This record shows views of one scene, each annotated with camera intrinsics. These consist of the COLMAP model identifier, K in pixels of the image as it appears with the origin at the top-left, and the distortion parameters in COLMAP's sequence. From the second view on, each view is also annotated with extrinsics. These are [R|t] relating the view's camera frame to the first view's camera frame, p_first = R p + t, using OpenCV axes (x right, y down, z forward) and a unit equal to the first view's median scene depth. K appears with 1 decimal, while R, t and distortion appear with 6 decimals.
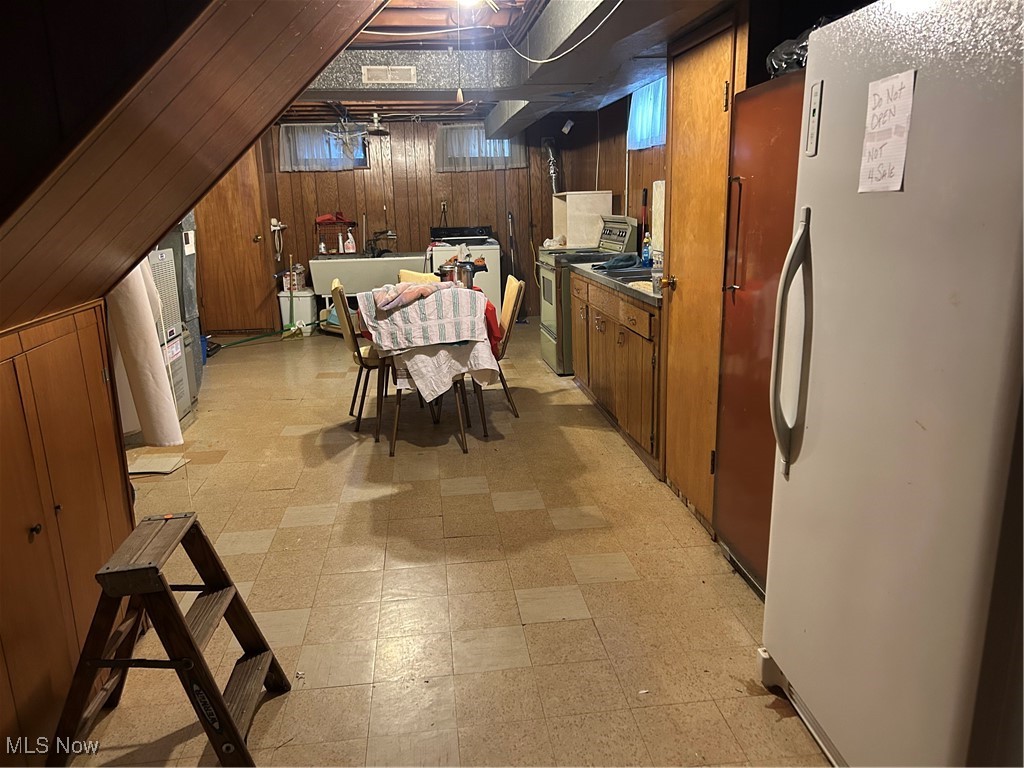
lens RADIAL K [[771.8, 0, 512.0], [0, 771.8, 384.0], [0, 0, 1]] dist [0.058220, -0.059950]
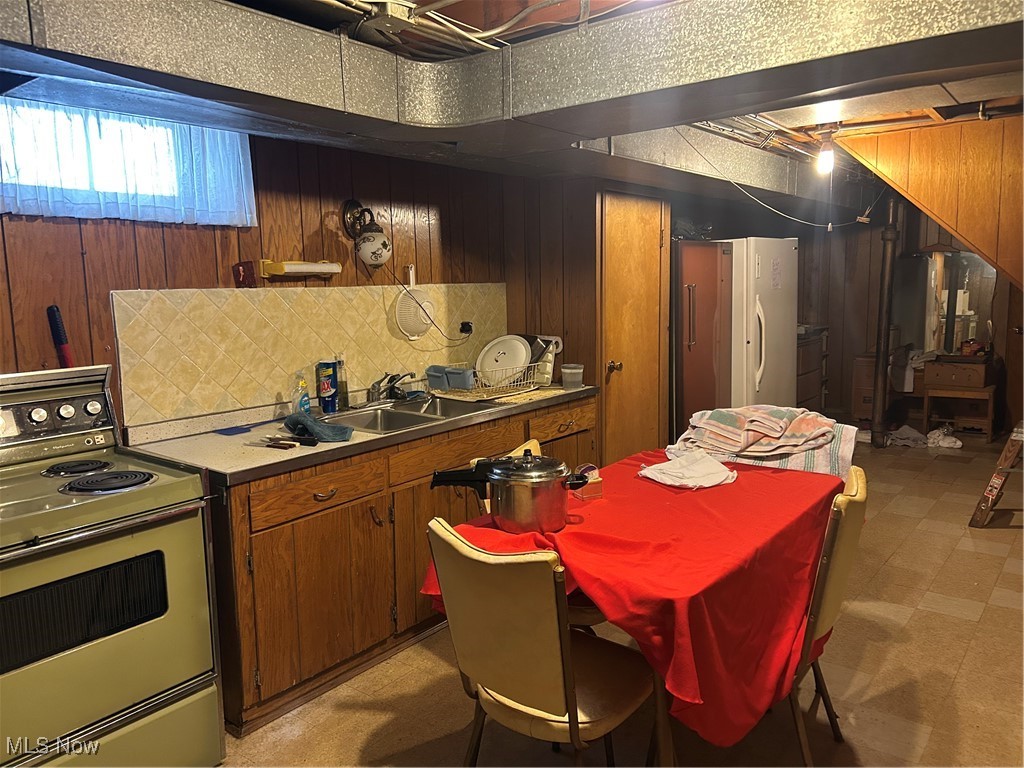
lens RADIAL K [[771.8, 0, 512.0], [0, 771.8, 384.0], [0, 0, 1]] dist [0.058220, -0.059950]
pose [[-0.706906, -0.052063, 0.705389, -0.428707], [0.203862, 0.939969, 0.273677, -0.370811], [-0.677292, 0.337265, -0.653856, 1.500459]]
